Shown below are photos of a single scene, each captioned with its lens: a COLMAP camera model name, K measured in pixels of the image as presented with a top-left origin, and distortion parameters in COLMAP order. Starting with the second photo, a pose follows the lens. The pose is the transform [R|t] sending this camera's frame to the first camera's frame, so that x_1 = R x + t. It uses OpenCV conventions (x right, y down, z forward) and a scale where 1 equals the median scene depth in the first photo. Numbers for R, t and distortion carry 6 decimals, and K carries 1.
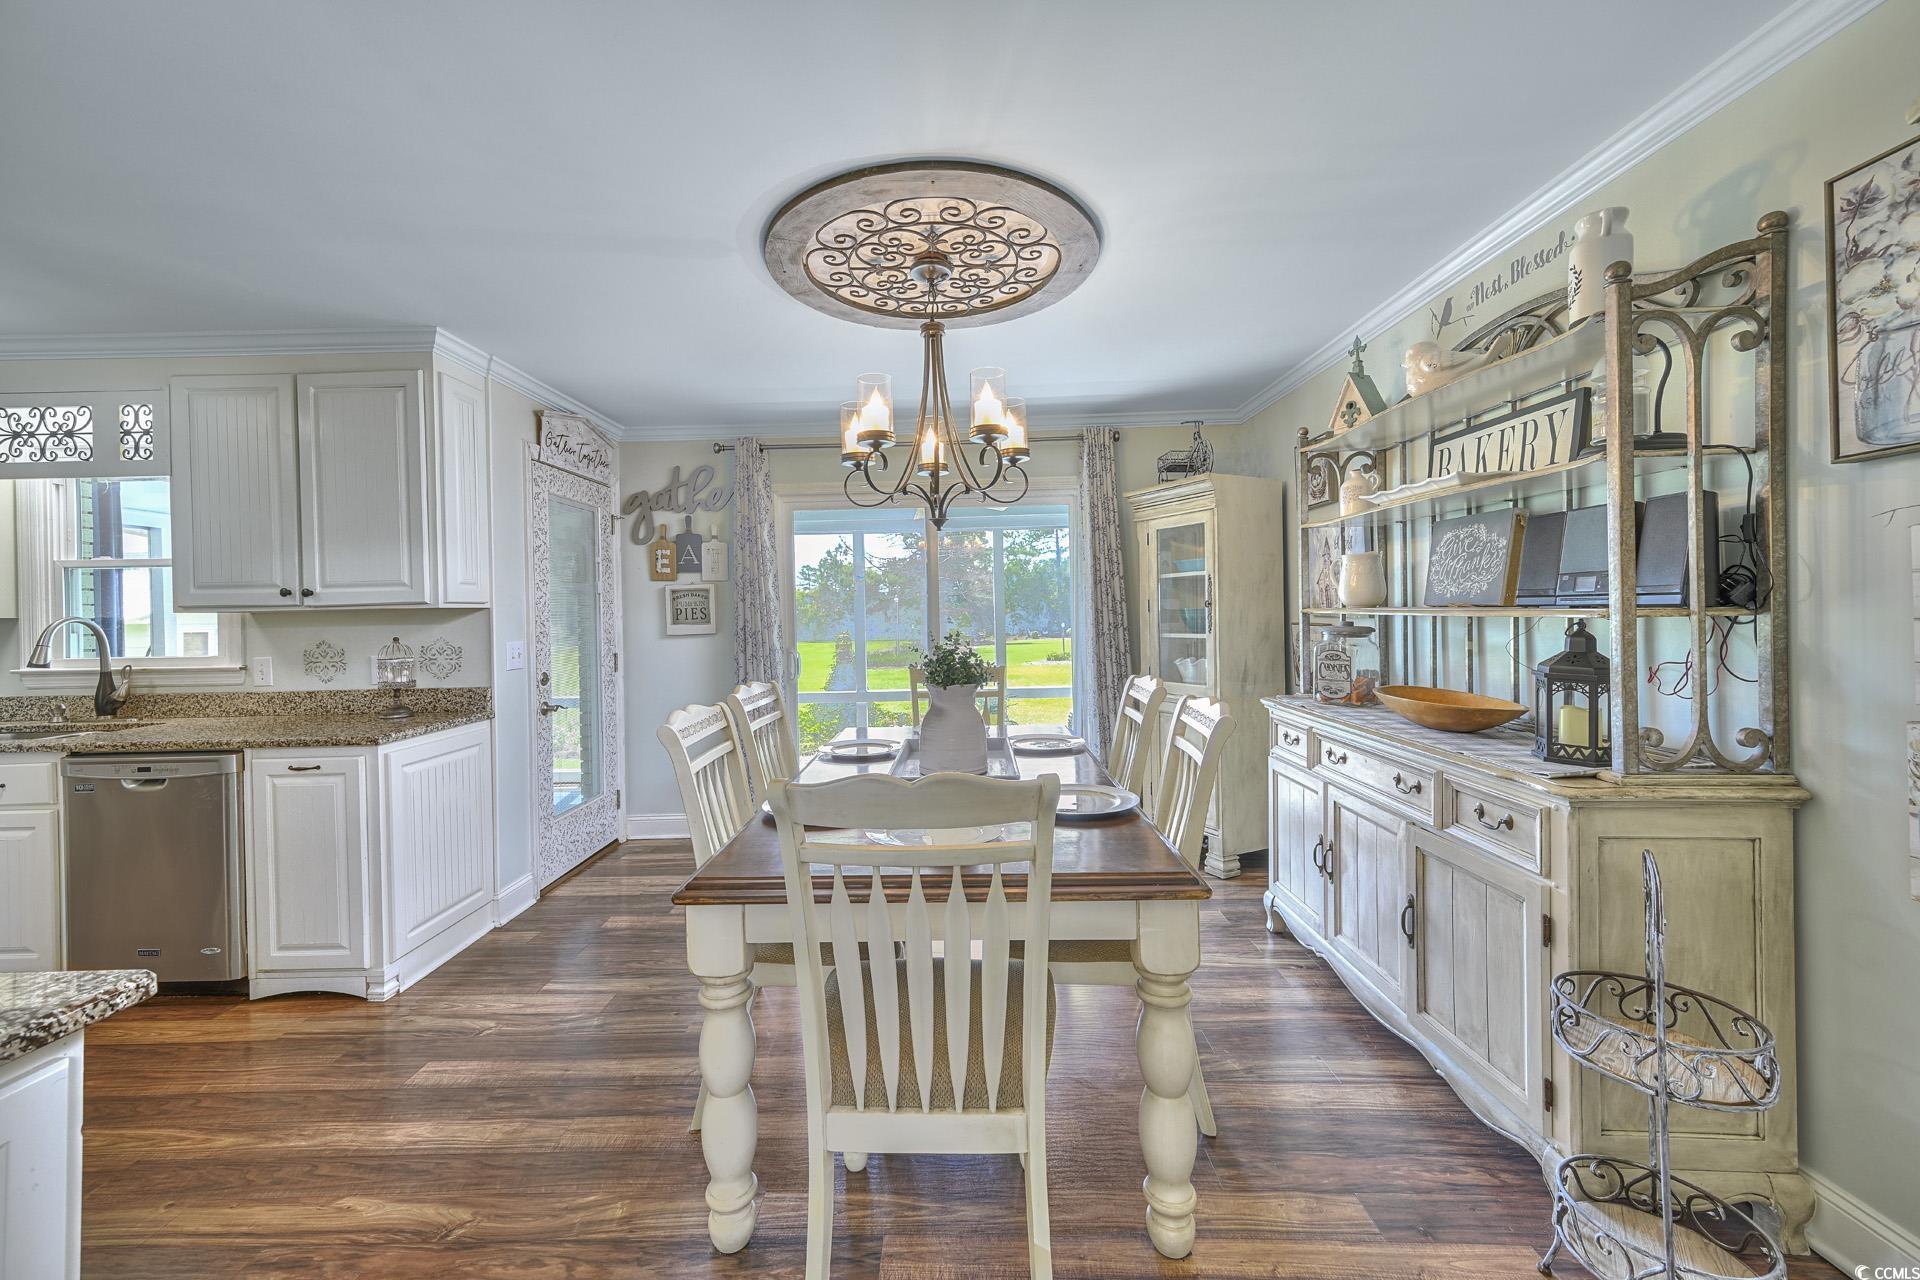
lens RADIAL K [[727.5, 0, 905.2], [0, 727.5, 611.6], [0, 0, 1]] dist [0.000490, 0.000095]
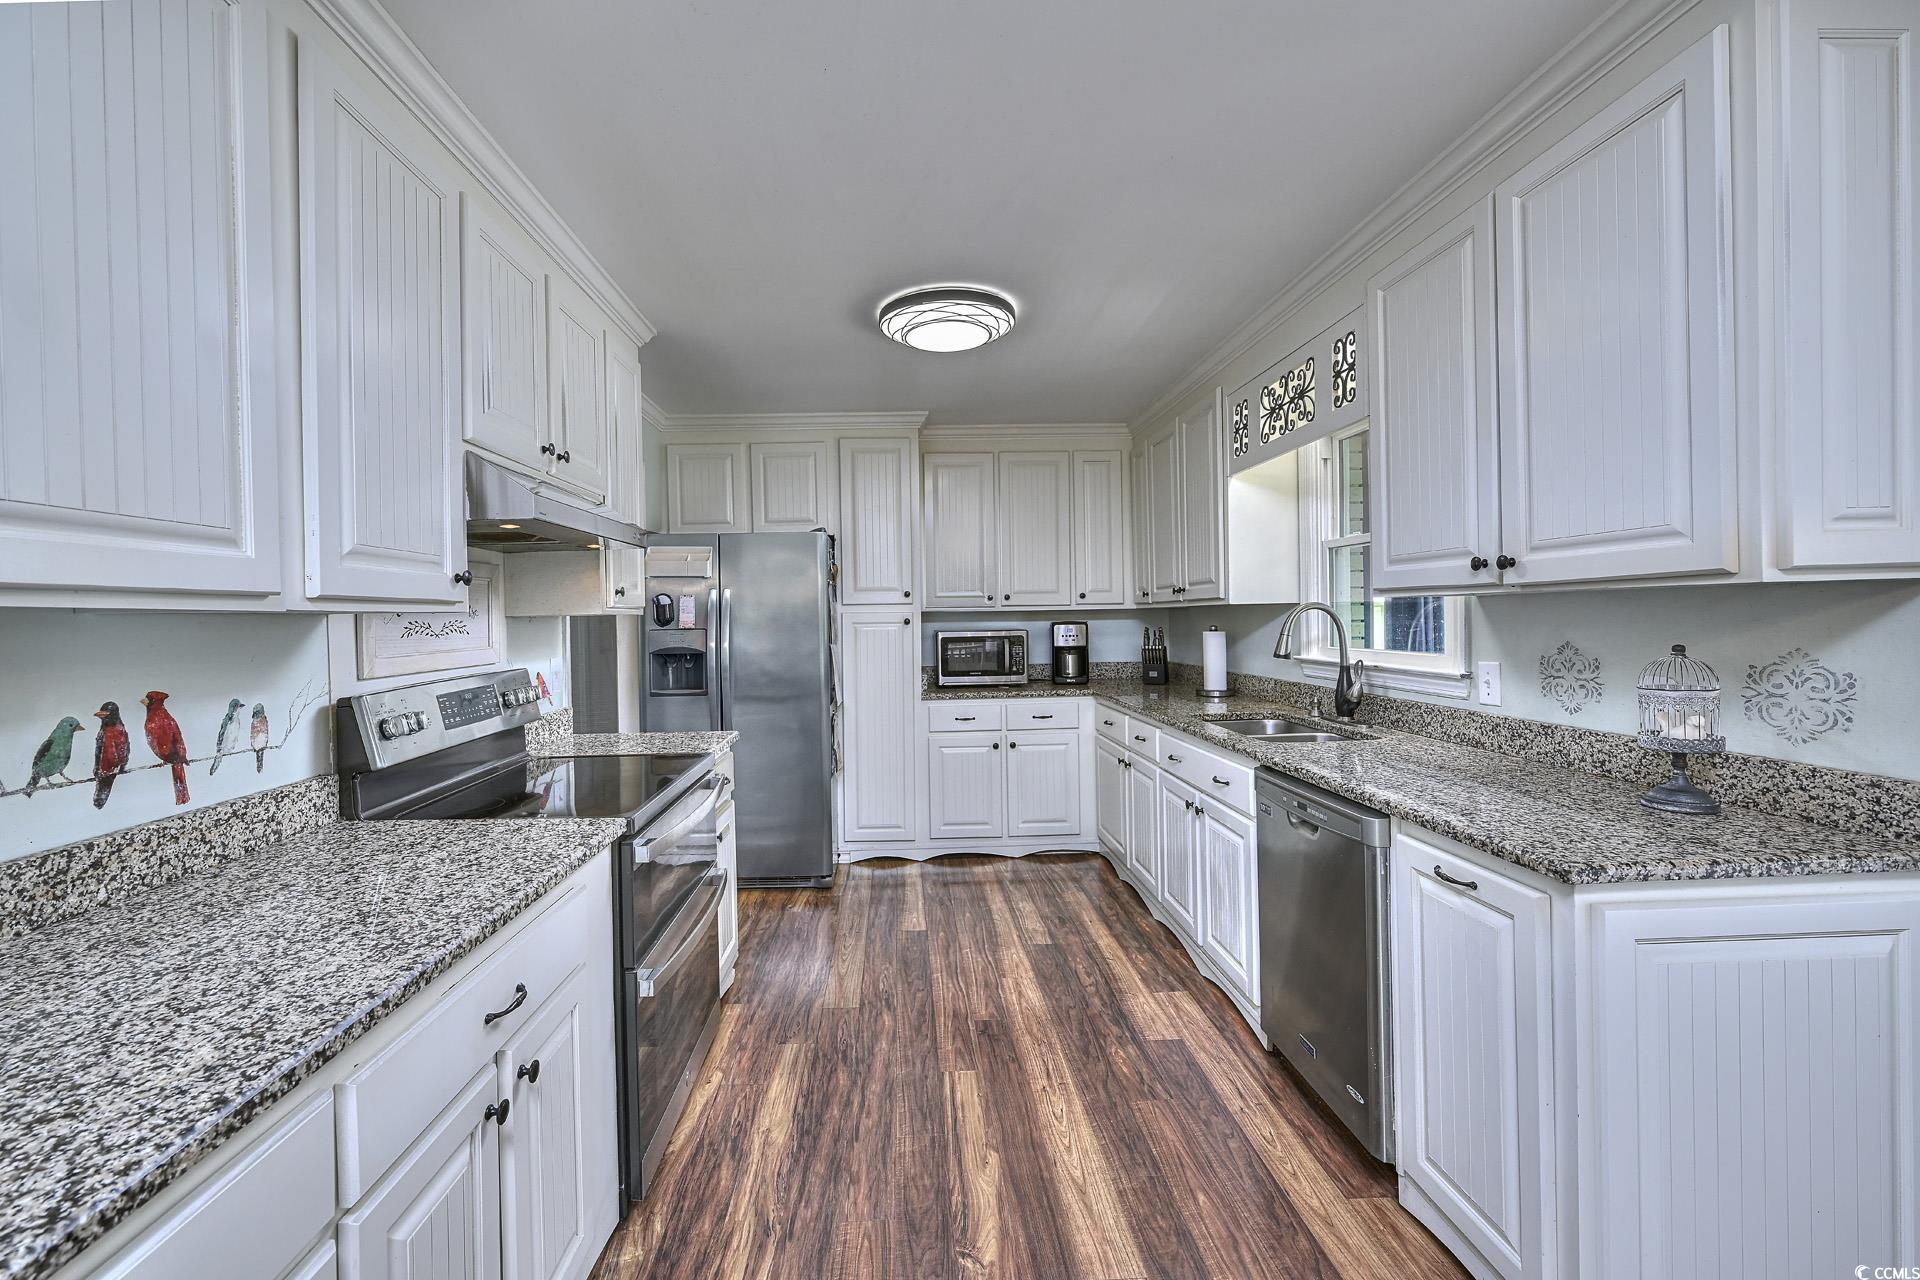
lens RADIAL K [[785.0, 0, 958.6], [0, 785.0, 623.9], [0, 0, 1]] dist [-0.000022, 0.000054]
pose [[0.101173, 0.029701, -0.994425, -0.225603], [0.015766, 0.999381, 0.031453, -0.002981], [0.994744, -0.018860, 0.100642, 0.466597]]
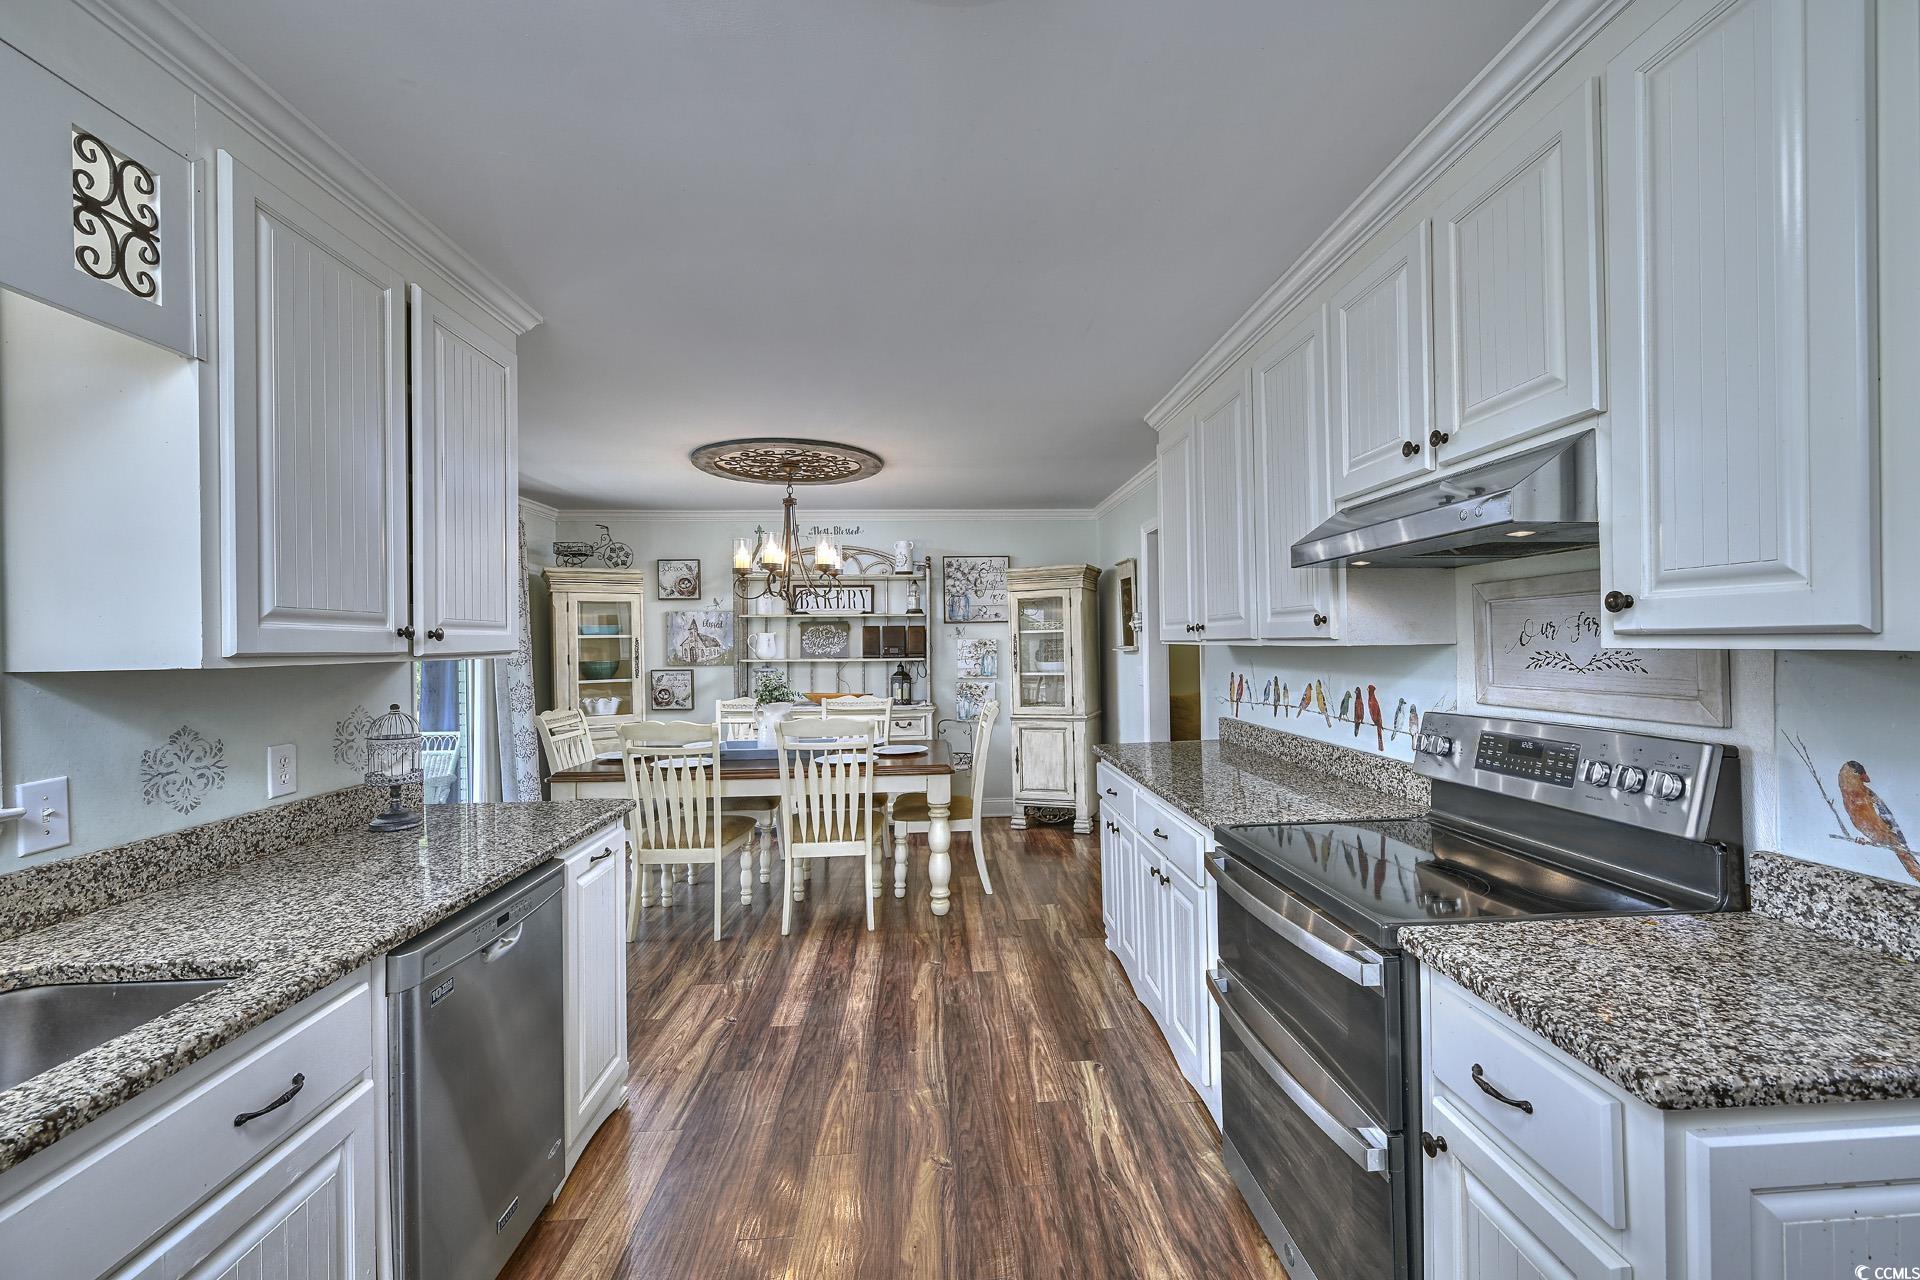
lens RADIAL K [[785.0, 0, 958.6], [0, 785.0, 623.9], [0, 0, 1]] dist [-0.000022, 0.000054]
pose [[-0.070694, 0.047018, 0.996389, -1.442276], [0.020543, 0.998745, -0.045671, 0.006114], [-0.997286, 0.017240, -0.071571, 0.546013]]
